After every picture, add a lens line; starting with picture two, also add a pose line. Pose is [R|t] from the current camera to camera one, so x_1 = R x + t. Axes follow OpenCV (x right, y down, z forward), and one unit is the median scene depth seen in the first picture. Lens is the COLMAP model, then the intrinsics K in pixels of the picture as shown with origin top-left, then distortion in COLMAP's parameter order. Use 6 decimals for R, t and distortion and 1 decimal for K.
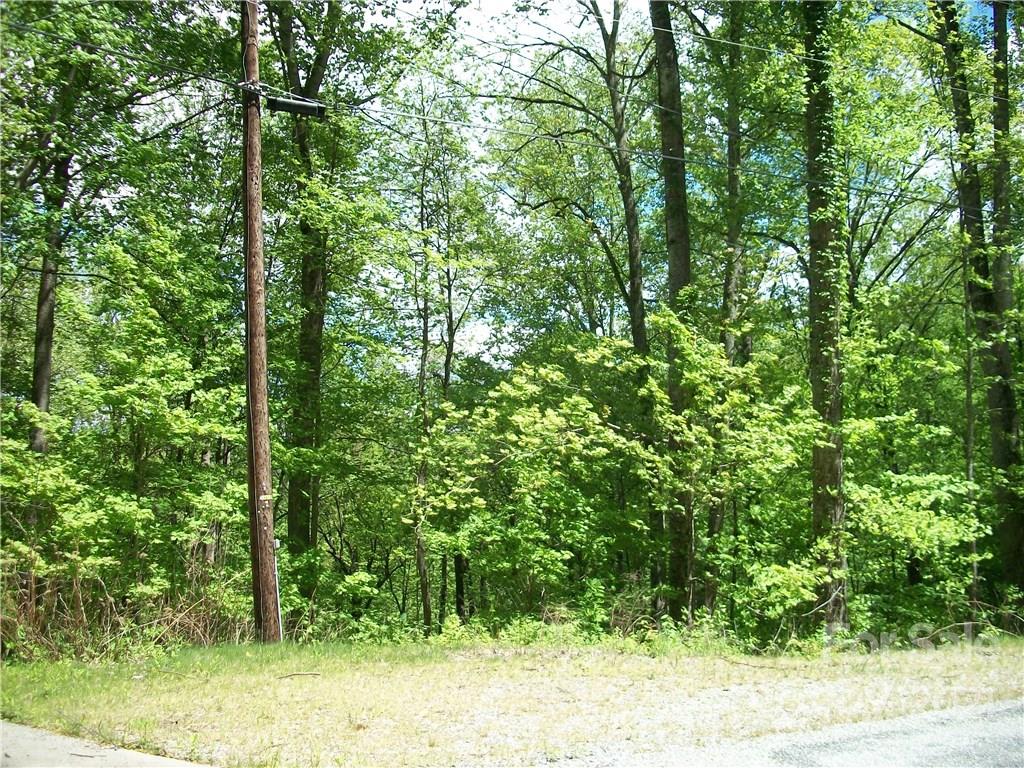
lens RADIAL K [[966.6, 0, 514.3], [0, 966.6, 372.8], [0, 0, 1]] dist [-0.114158, 0.000000]
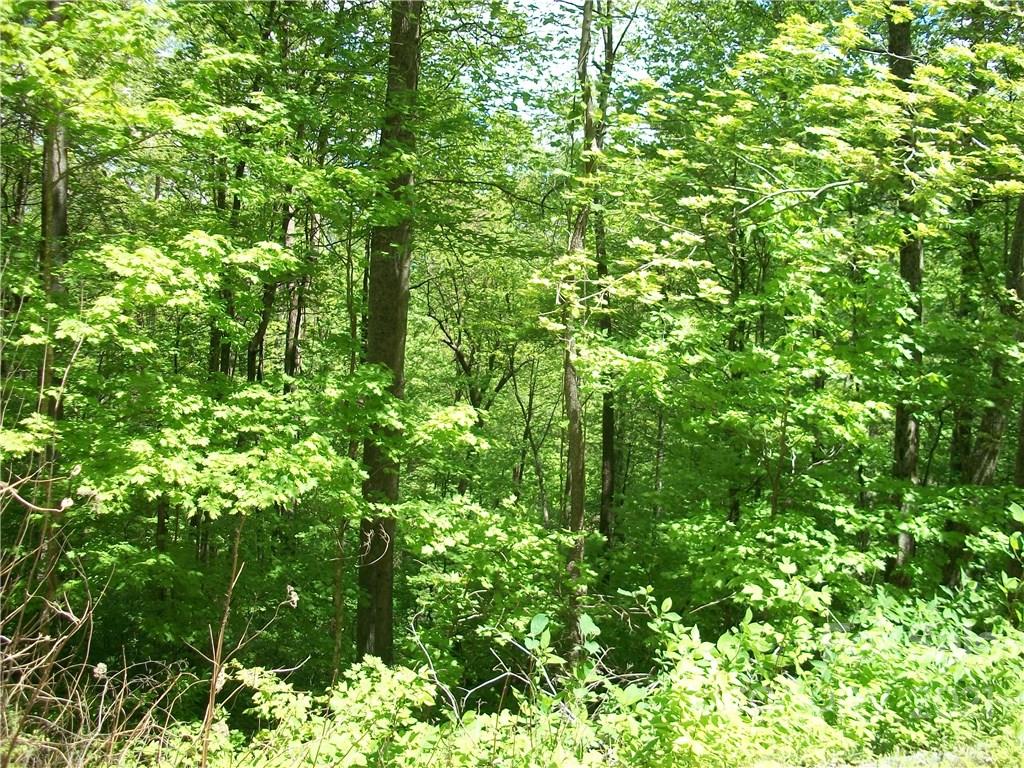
lens RADIAL K [[966.6, 0, 511.9], [0, 966.6, 383.3], [0, 0, 1]] dist [-0.114158, 0.000000]
pose [[0.989811, 0.058451, -0.129840, -0.066648], [-0.027236, 0.972744, 0.230279, 0.074532], [0.139761, -0.224396, 0.964424, 0.540426]]
